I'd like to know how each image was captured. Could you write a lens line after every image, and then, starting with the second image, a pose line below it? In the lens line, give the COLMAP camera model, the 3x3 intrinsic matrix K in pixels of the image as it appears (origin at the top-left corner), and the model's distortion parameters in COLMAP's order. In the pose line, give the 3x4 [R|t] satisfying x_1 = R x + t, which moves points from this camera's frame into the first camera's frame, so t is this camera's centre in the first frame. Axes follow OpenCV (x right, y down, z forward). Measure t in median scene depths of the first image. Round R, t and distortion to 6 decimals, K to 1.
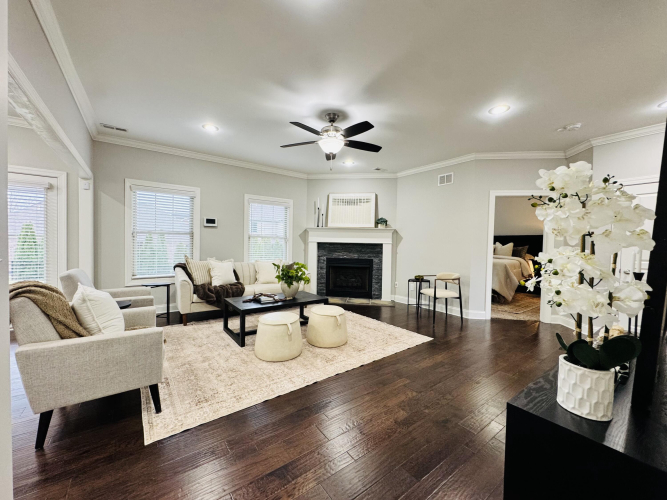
lens RADIAL K [[266.7, 0, 333.5], [0, 266.7, 250.0], [0, 0, 1]] dist [-0.001203, 0.000073]
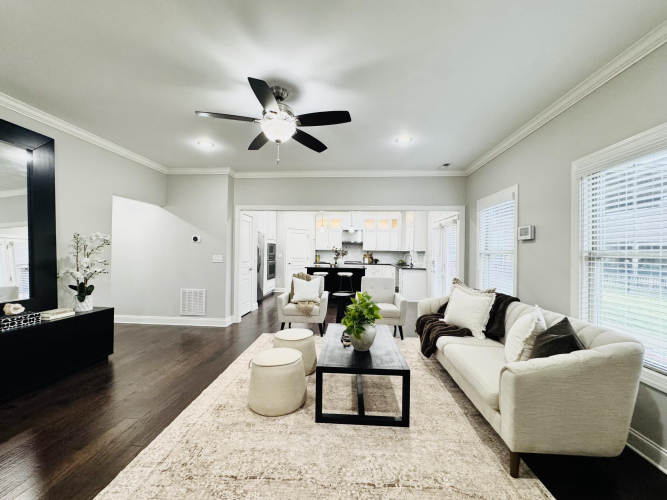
lens RADIAL K [[266.7, 0, 333.5], [0, 266.7, 250.0], [0, 0, 1]] dist [-0.001203, 0.000073]
pose [[-0.650580, -0.032722, -0.758732, 0.246819], [-0.045827, 0.998942, -0.003787, -0.035880], [0.758054, 0.032307, -0.651391, 0.894400]]
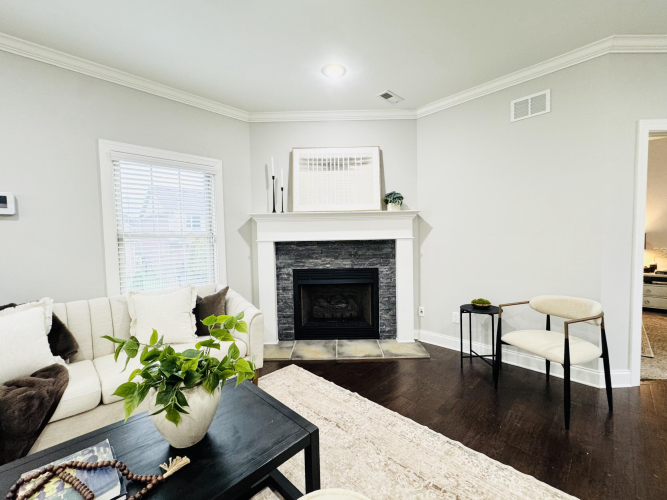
lens RADIAL K [[281.5, 0, 333.5], [0, 281.5, 250.0], [0, 0, 1]] dist [-0.001428, -0.000149]
pose [[0.988666, -0.047206, 0.142517, -0.025722], [0.044277, 0.998739, 0.023659, -0.021038], [-0.143454, -0.017080, 0.989510, 0.439976]]
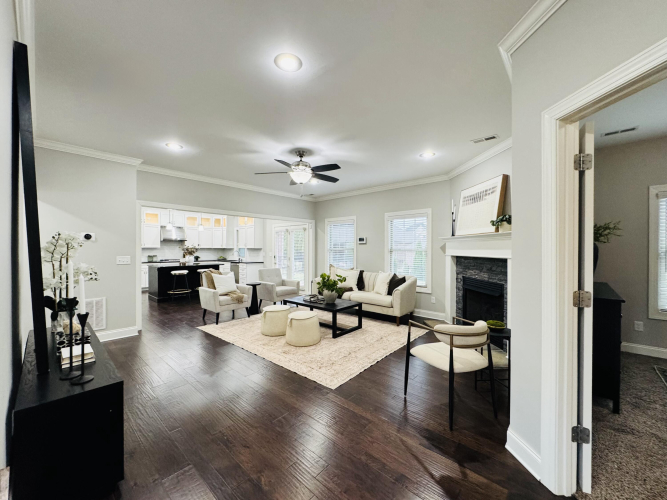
lens RADIAL K [[266.7, 0, 333.5], [0, 266.7, 250.0], [0, 0, 1]] dist [-0.001203, 0.000073]
pose [[0.200942, -0.015803, -0.979476, 0.663238], [-0.023208, 0.999512, -0.020887, -0.021558], [0.979328, 0.026929, 0.200477, 0.505961]]
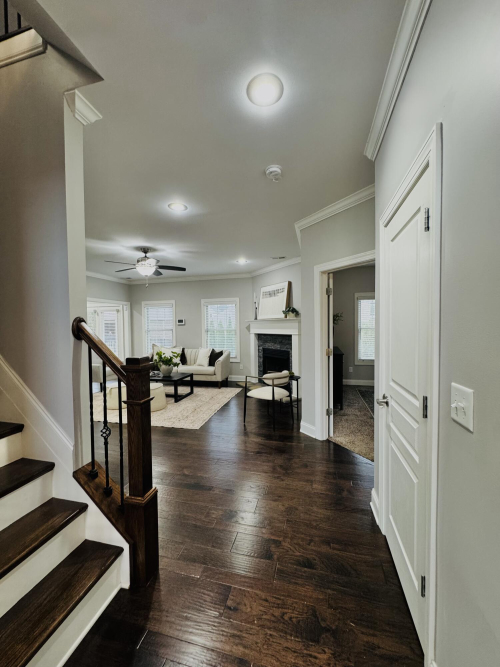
lens RADIAL K [[266.7, 0, 250.0], [0, 266.7, 333.5], [0, 0, 1]] dist [-0.001203, 0.000073]
pose [[0.630845, -0.007163, -0.775876, 0.798438], [0.005589, 0.999973, -0.004688, -0.024305], [0.775888, -0.001379, 0.630869, 0.296907]]
